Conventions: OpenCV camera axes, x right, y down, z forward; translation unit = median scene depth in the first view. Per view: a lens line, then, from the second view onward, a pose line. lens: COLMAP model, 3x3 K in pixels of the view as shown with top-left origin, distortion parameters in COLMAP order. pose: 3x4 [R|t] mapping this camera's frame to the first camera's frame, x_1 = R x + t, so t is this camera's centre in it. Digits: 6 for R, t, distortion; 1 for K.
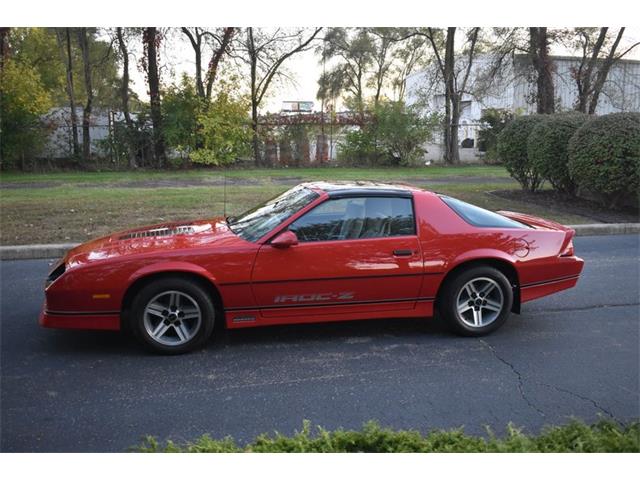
lens RADIAL K [[623.4, 0, 320.0], [0, 623.4, 240.0], [0, 0, 1]] dist [-0.090179, -0.001409]
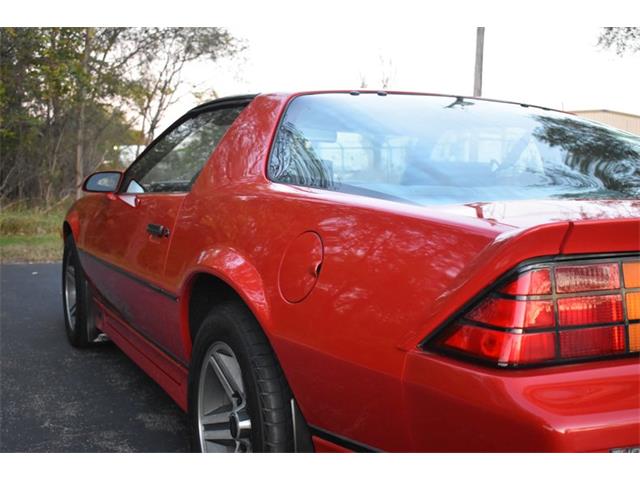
lens RADIAL K [[808.7, 0, 320.0], [0, 808.7, 240.0], [0, 0, 1]] dist [-0.029786, -0.035938]
pose [[0.242589, 0.074696, -0.967249, 0.635238], [-0.187339, 0.981872, 0.028840, -0.007371], [0.951869, 0.174207, 0.252184, 0.921650]]
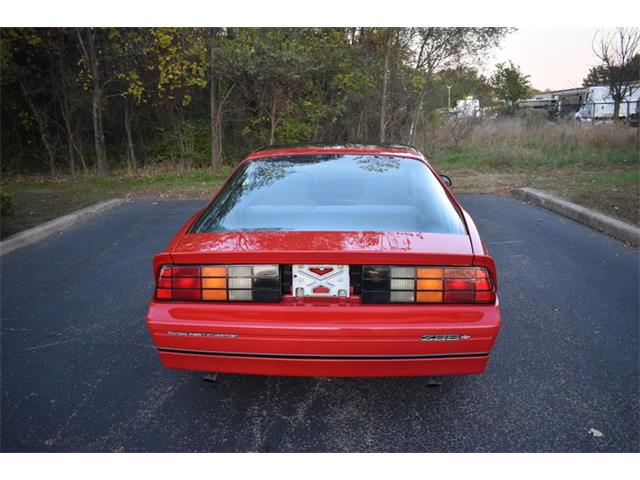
lens RADIAL K [[558.2, 0, 320.0], [0, 558.2, 240.0], [0, 0, 1]] dist [-0.084327, 0.004656]
pose [[-0.265739, 0.209599, -0.940984, 0.822953], [-0.155177, 0.954051, 0.256333, -0.167584], [0.951474, 0.214137, -0.221003, 1.279236]]
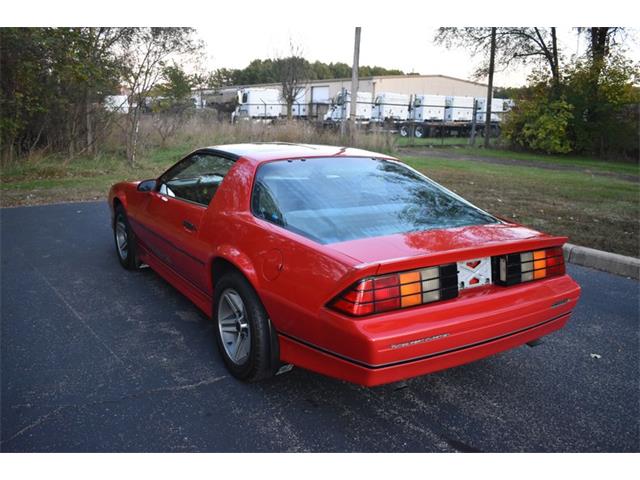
lens RADIAL K [[558.2, 0, 320.0], [0, 558.2, 240.0], [0, 0, 1]] dist [-0.084327, 0.004656]
pose [[0.364988, 0.210374, -0.906933, 0.801957], [-0.191444, 0.970278, 0.148023, -0.092696], [0.911117, 0.119600, 0.394414, 0.831487]]
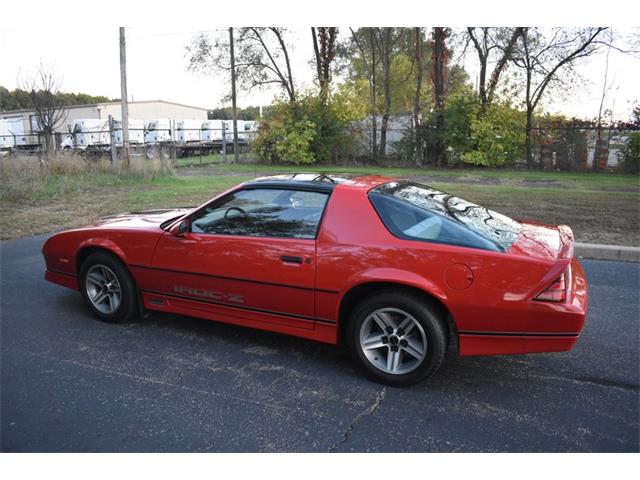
lens RADIAL K [[498.7, 0, 319.5], [0, 498.7, 245.6], [0, 0, 1]] dist [-0.086327, 0.005736]
pose [[0.796681, 0.118799, -0.592609, 0.518655], [-0.096930, 0.992915, 0.068739, -0.042828], [0.596577, 0.002678, 0.802552, 0.474093]]
